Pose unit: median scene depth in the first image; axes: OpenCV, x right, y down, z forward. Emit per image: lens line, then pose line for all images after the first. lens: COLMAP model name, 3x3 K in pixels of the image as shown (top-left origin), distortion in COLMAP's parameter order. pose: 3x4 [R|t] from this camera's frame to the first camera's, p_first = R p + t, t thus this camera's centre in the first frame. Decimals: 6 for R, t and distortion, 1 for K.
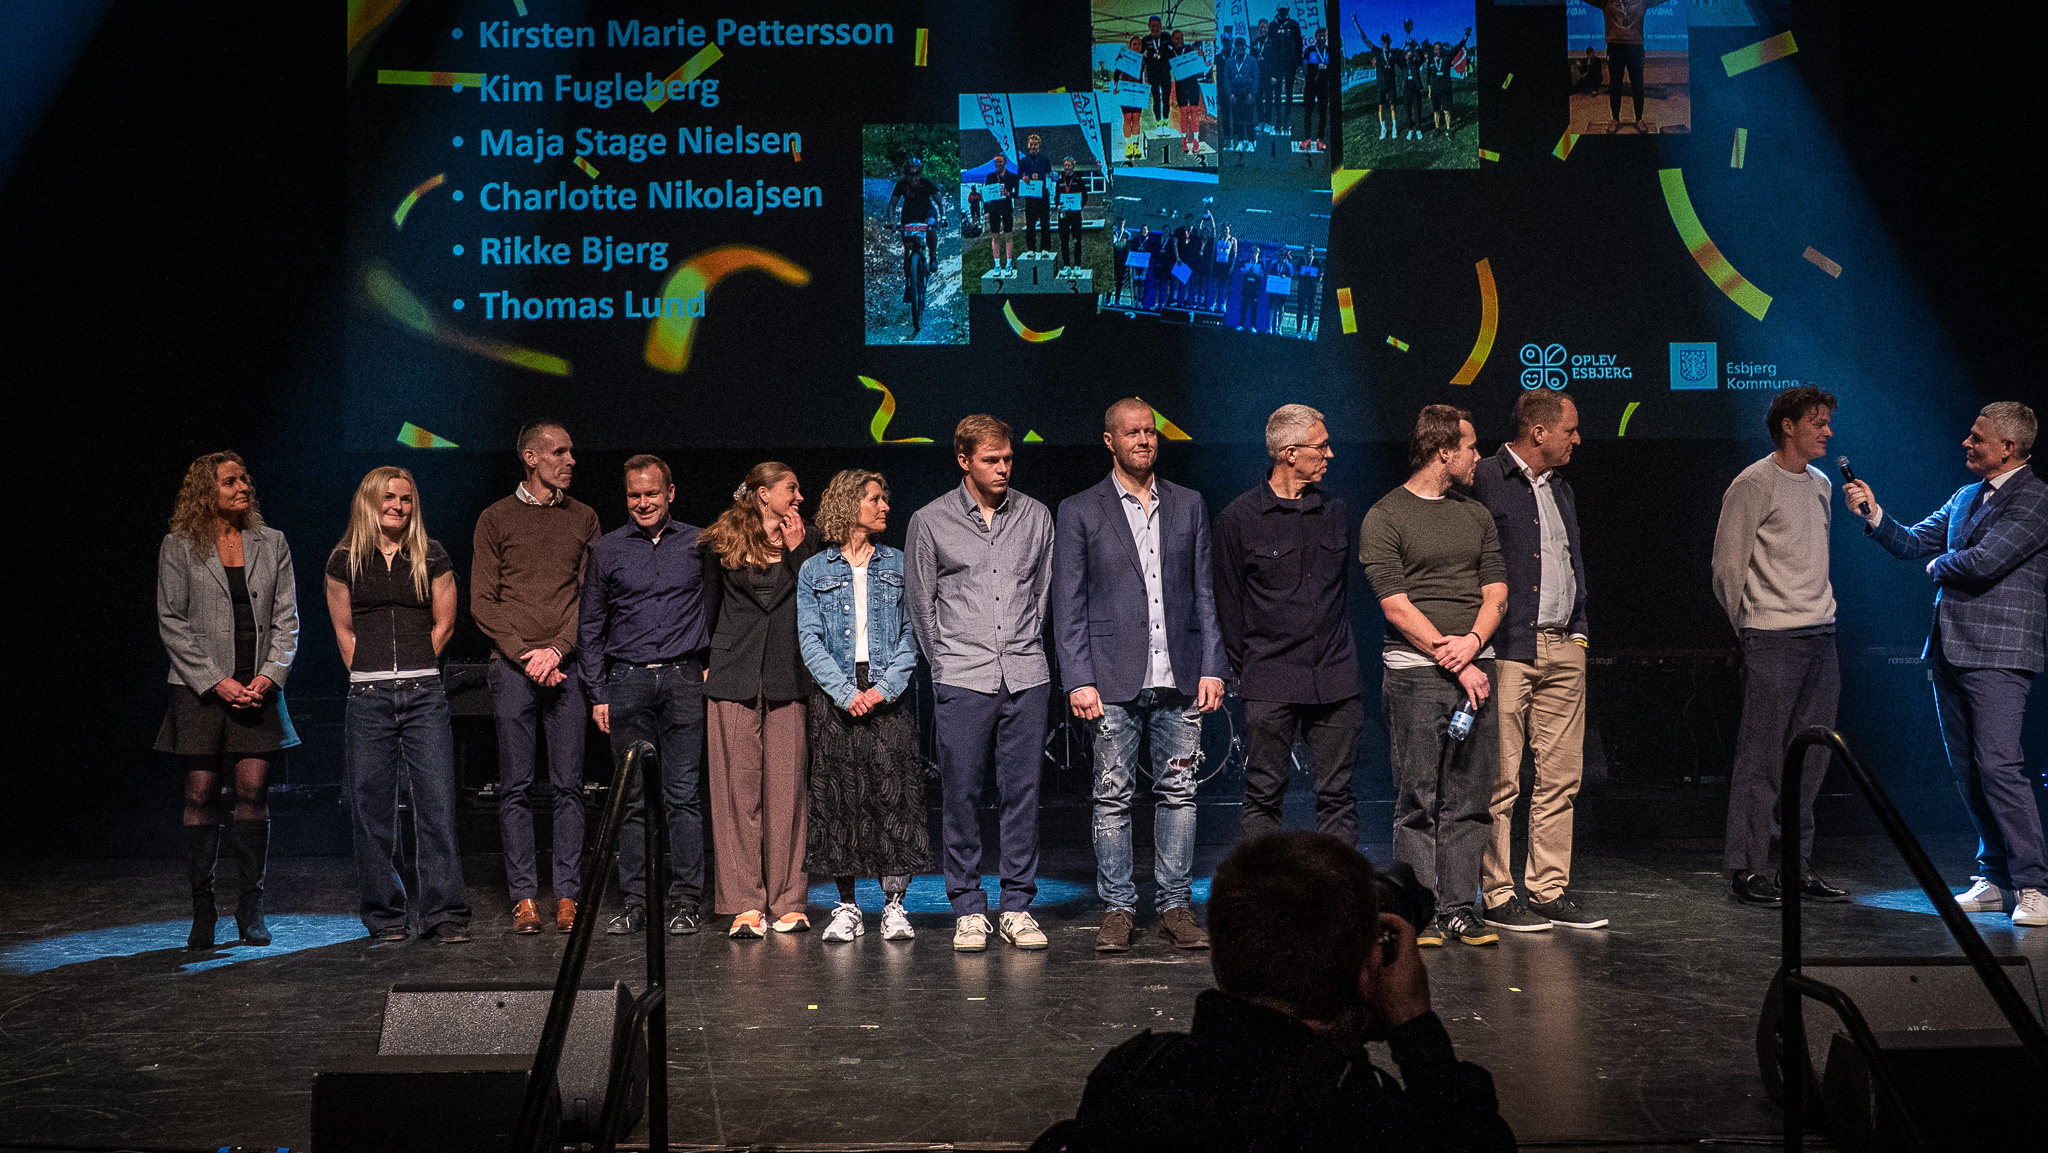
lens RADIAL K [[2148.6, 0, 1021.3], [0, 2148.6, 569.6], [0, 0, 1]] dist [-0.021855, 0.002616]
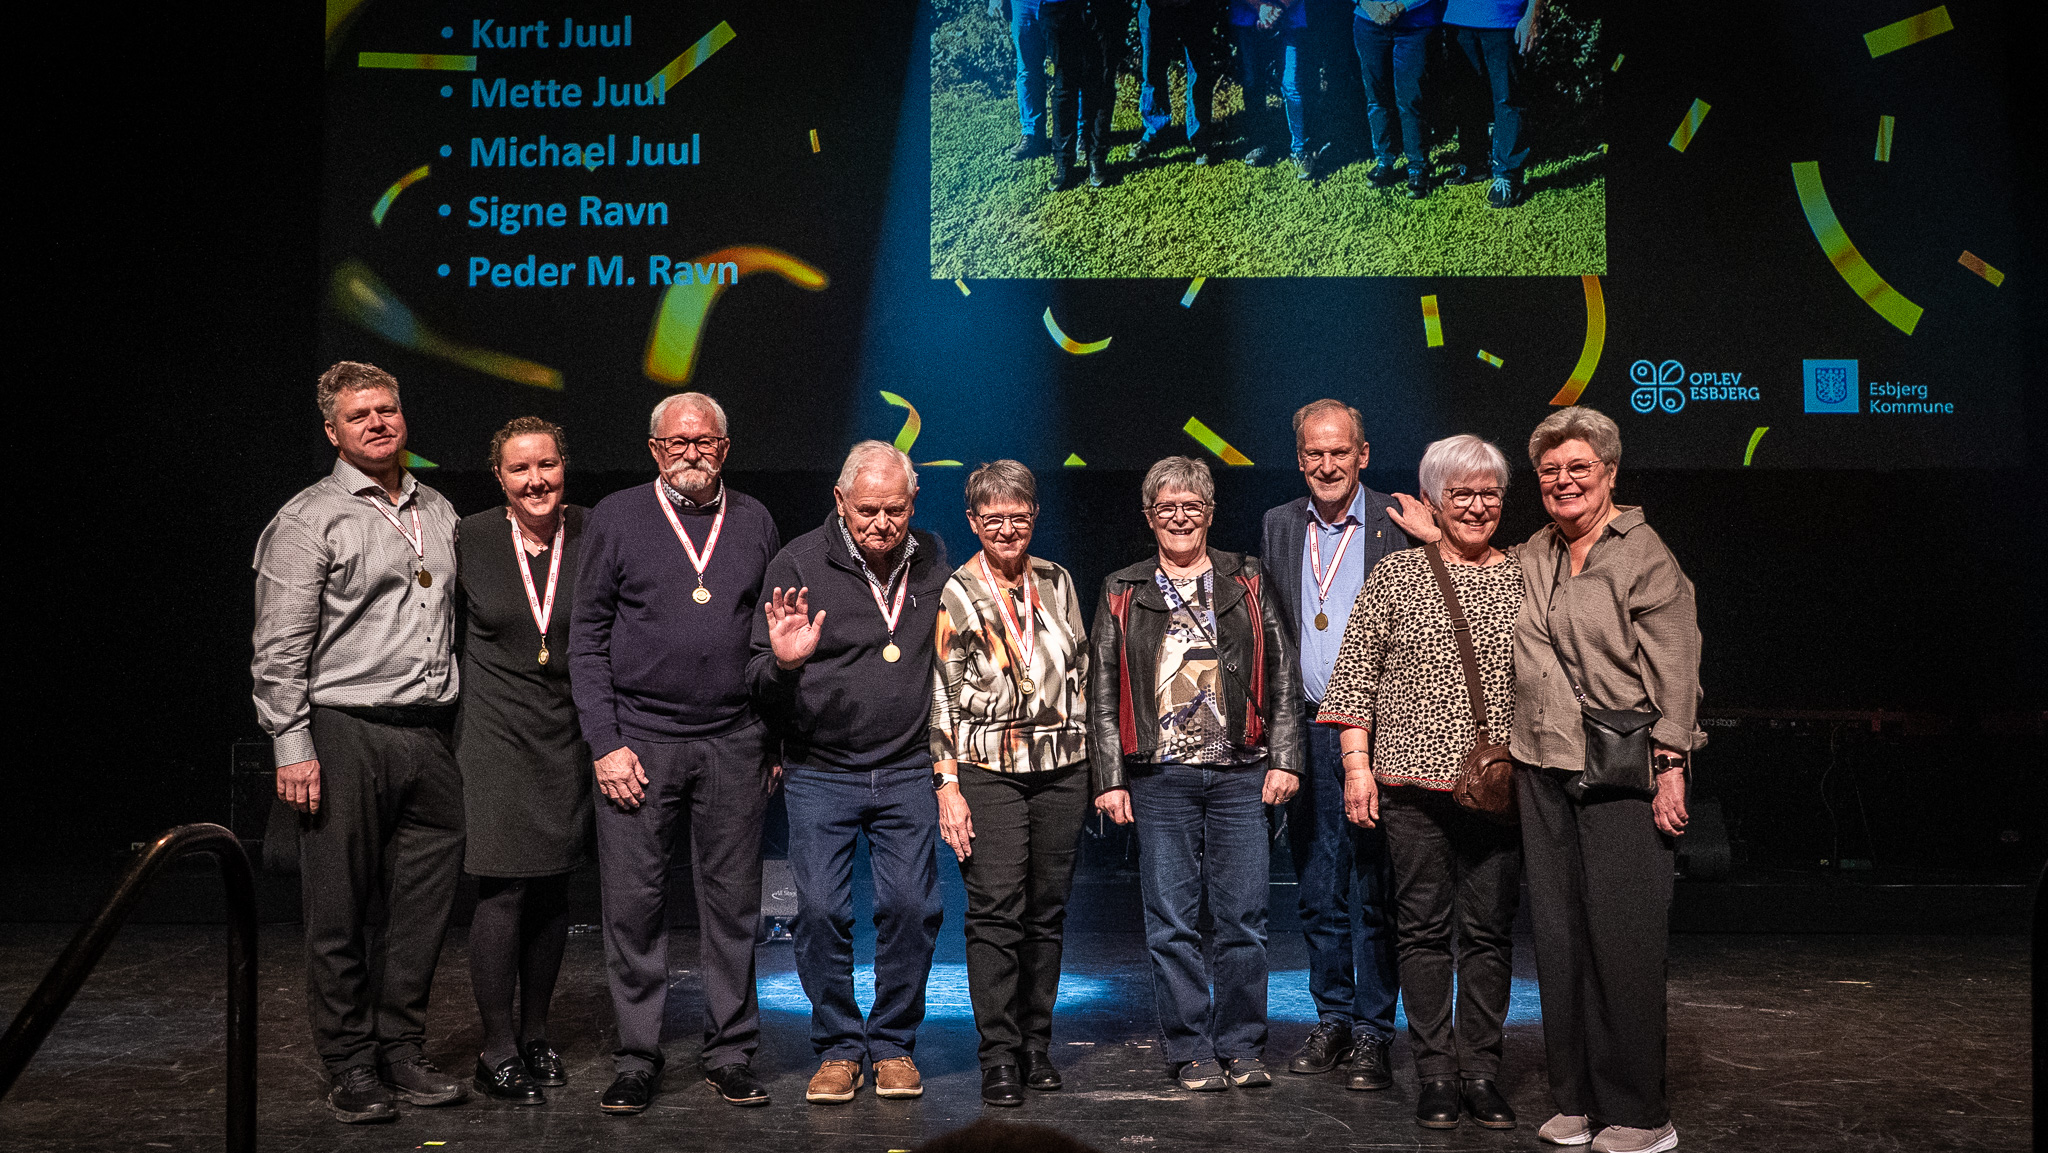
lens RADIAL K [[2151.7, 0, 1024.0], [0, 2151.7, 576.5], [0, 0, 1]] dist [-0.023695, 0.005877]
pose [[0.998741, 0.010884, -0.048975, 0.028618], [-0.011925, 0.999708, -0.021003, 0.004994], [0.048732, 0.021561, 0.998579, 0.112582]]
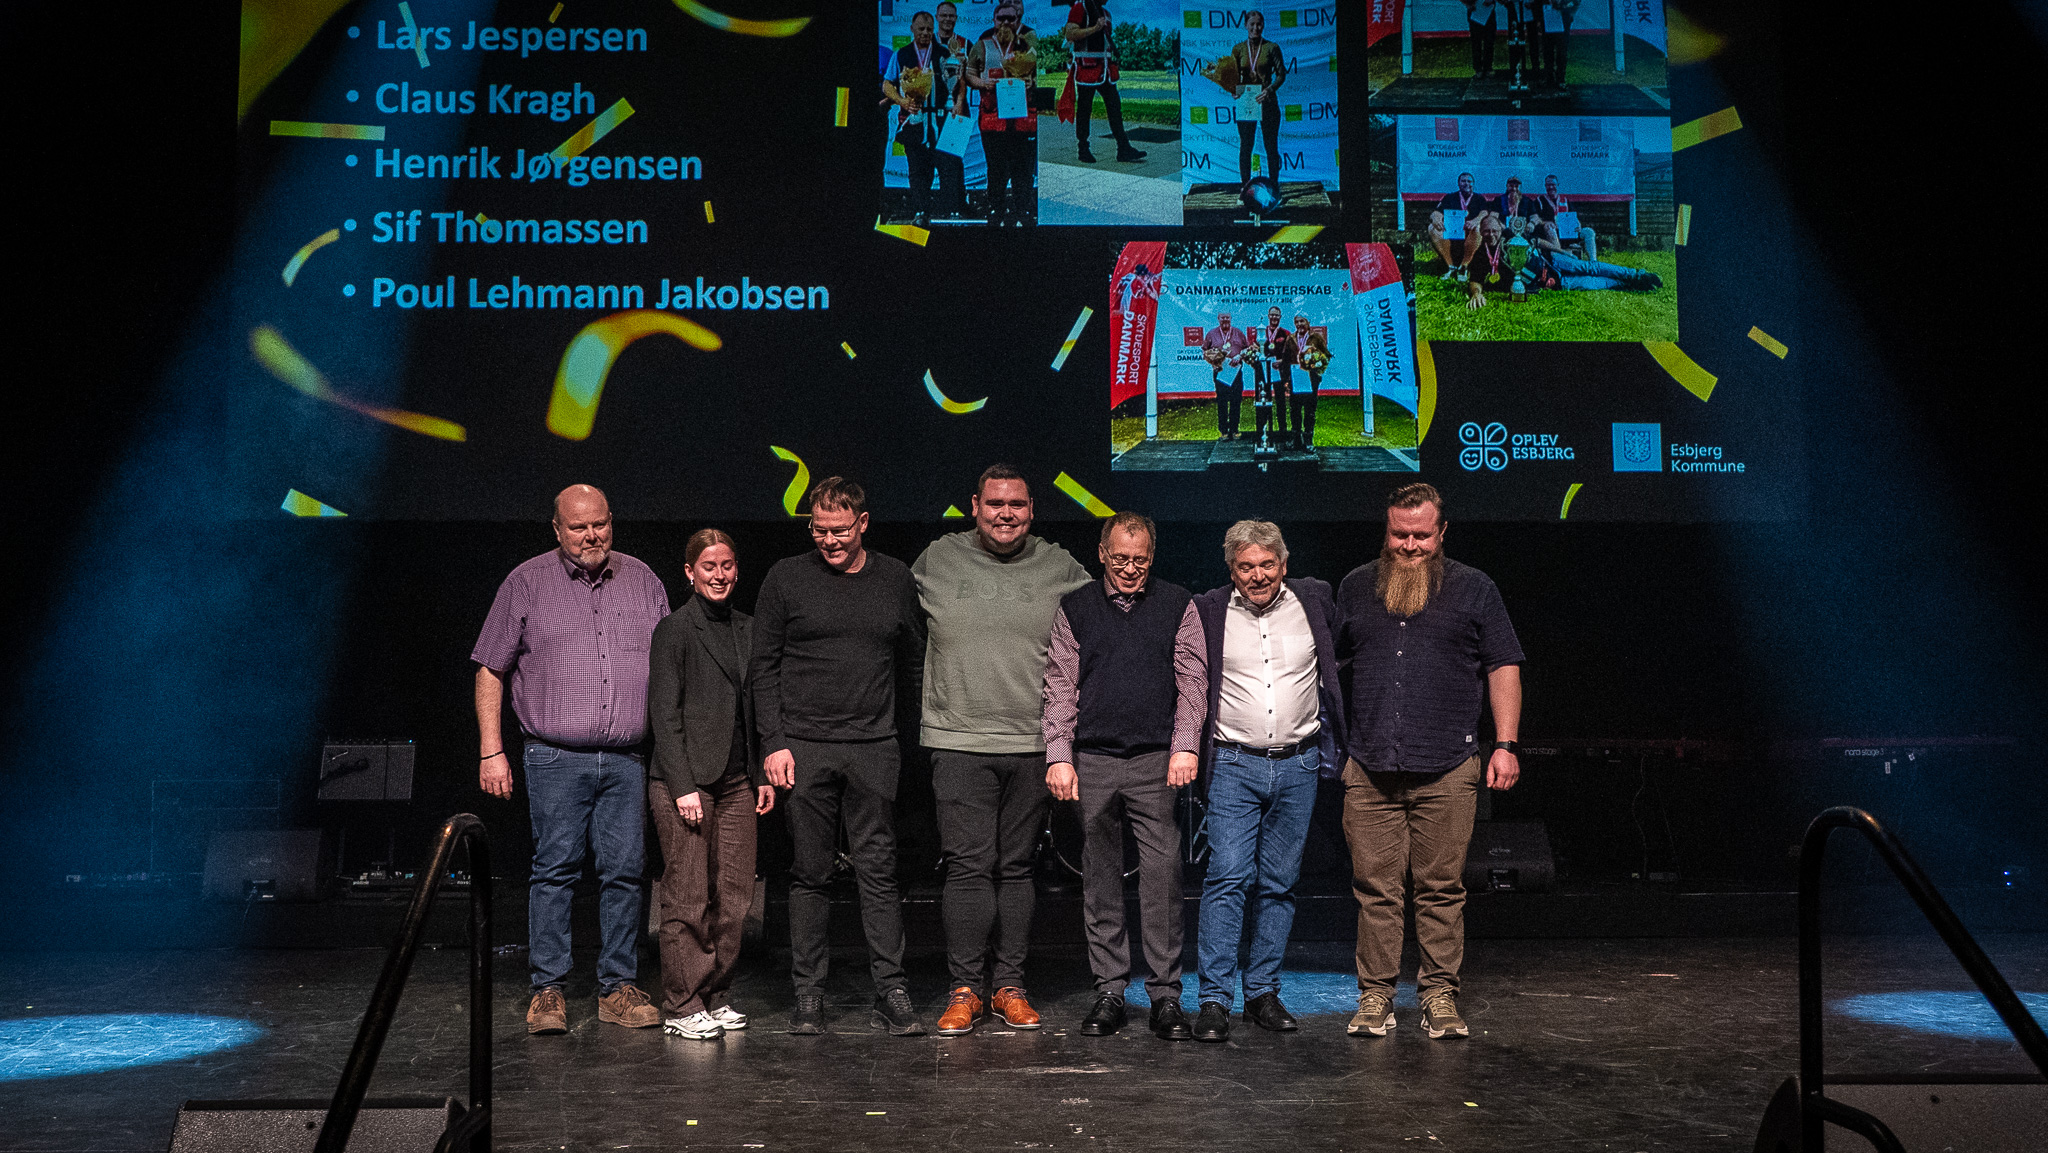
lens RADIAL K [[2151.7, 0, 1024.0], [0, 2151.7, 576.5], [0, 0, 1]] dist [-0.023695, 0.005877]
pose [[0.999322, 0.010579, 0.035276, 0.003380], [-0.009128, 0.999116, -0.041028, 0.005723], [-0.035679, 0.040678, 0.998535, 0.044203]]
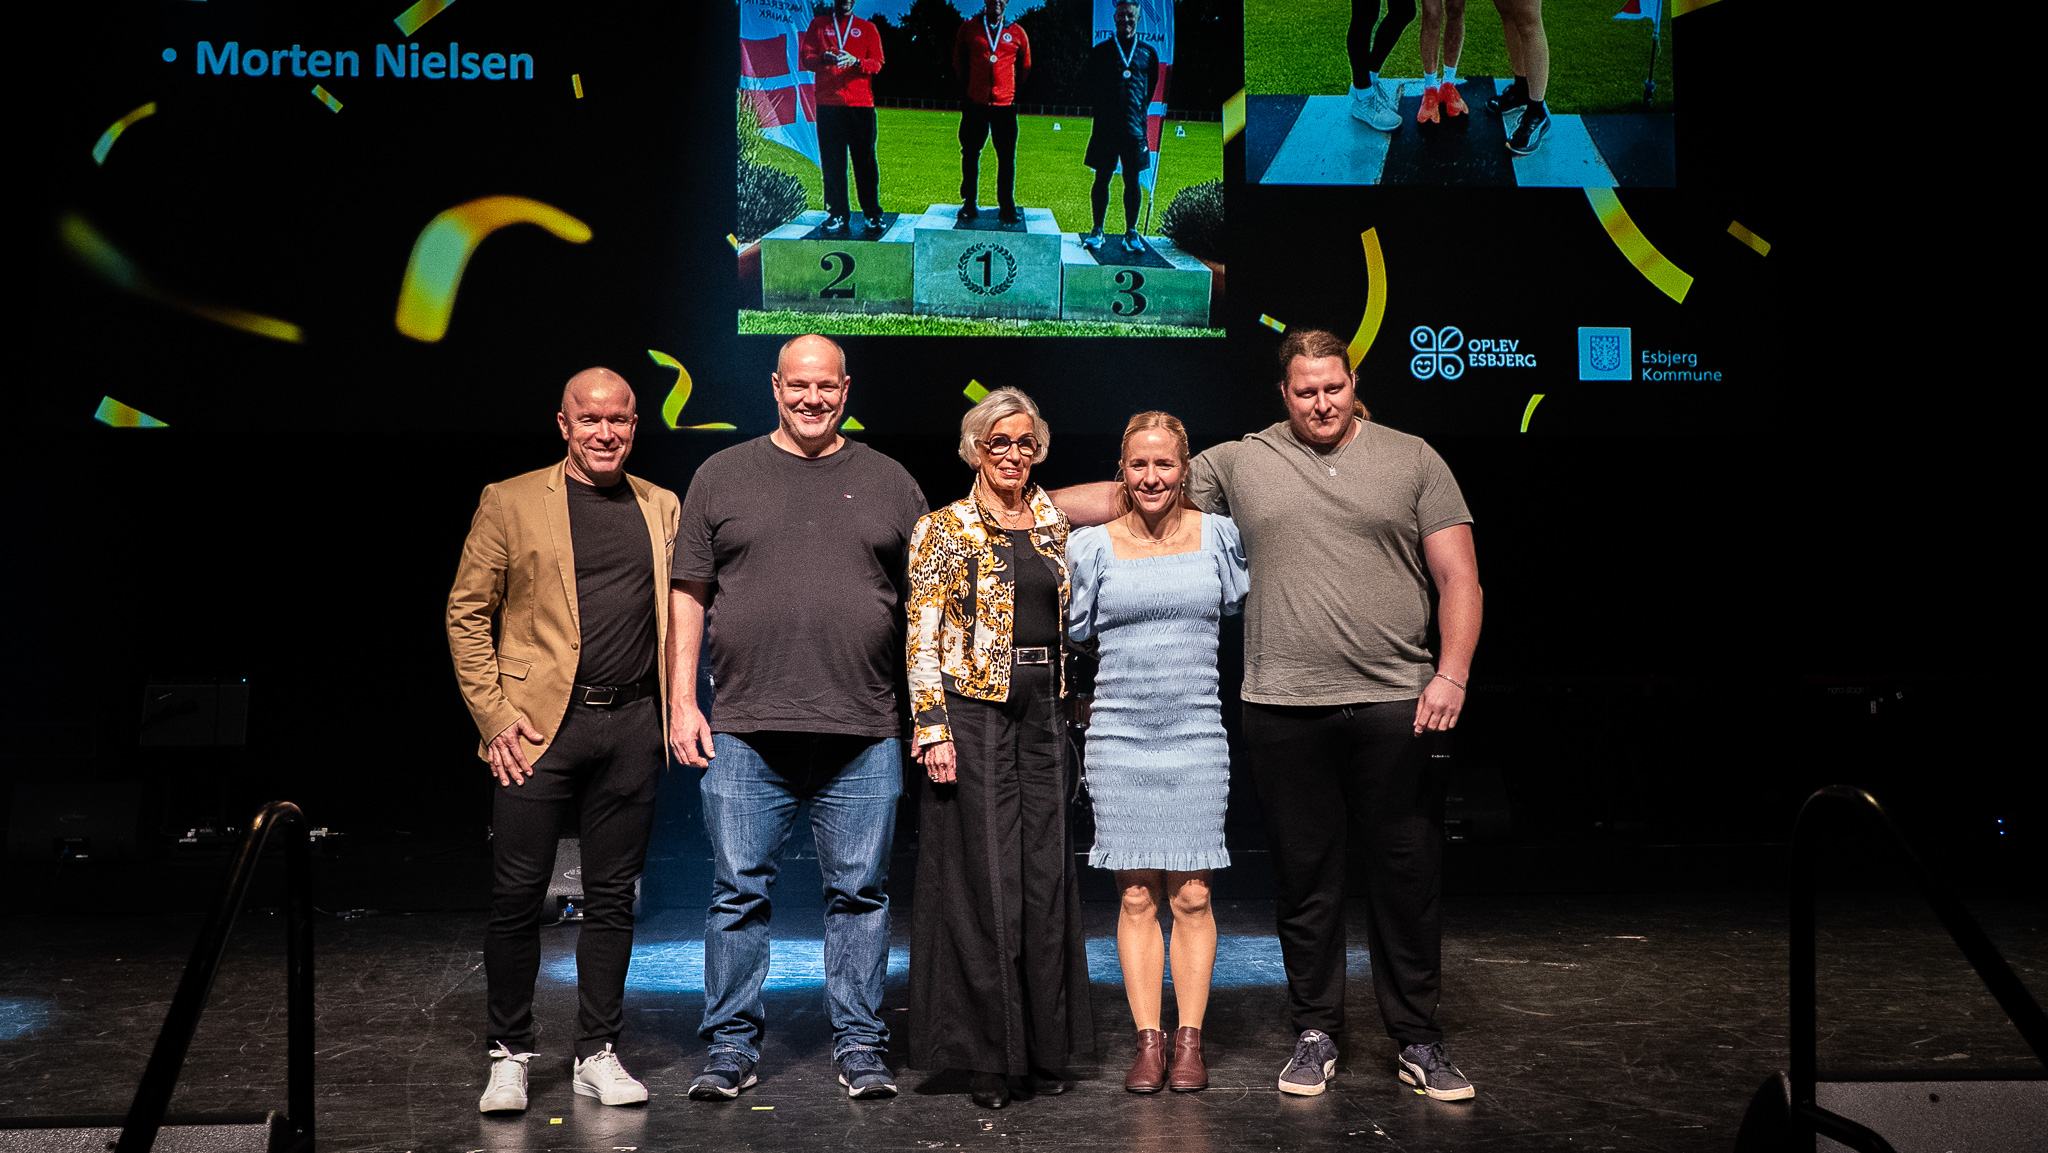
lens RADIAL K [[2352.4, 0, 1027.4], [0, 2352.4, 574.9], [0, 0, 1]] dist [-0.003316, -0.013772]
pose [[0.997118, 0.008899, 0.075344, 0.004829], [-0.008697, 0.999958, -0.003001, 0.000892], [-0.075368, 0.002337, 0.997153, 0.054184]]
